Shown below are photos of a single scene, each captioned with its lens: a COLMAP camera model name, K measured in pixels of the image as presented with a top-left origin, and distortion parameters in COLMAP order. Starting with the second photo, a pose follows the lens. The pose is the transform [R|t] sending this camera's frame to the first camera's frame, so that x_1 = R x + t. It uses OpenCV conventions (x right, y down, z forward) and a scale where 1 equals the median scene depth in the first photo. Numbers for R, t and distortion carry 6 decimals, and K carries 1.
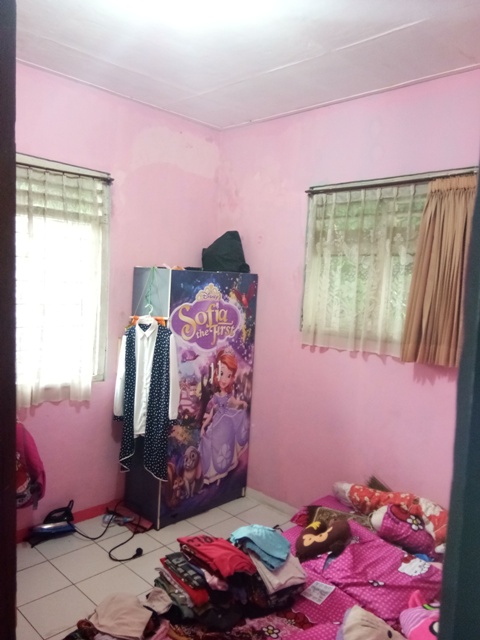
lens RADIAL K [[494.3, 0, 243.2], [0, 494.3, 320.2], [0, 0, 1]] dist [0.068010, -0.109767]
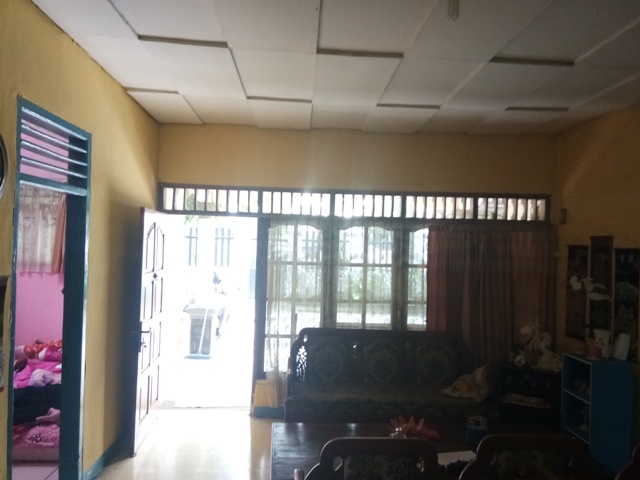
lens RADIAL K [[494.3, 0, 322.4], [0, 494.3, 238.0], [0, 0, 1]] dist [0.068010, -0.109767]
pose [[0.692647, -0.027466, 0.720754, -0.335672], [0.057045, 0.998231, -0.016781, 0.033971], [-0.719017, 0.052739, 0.692988, -1.070369]]
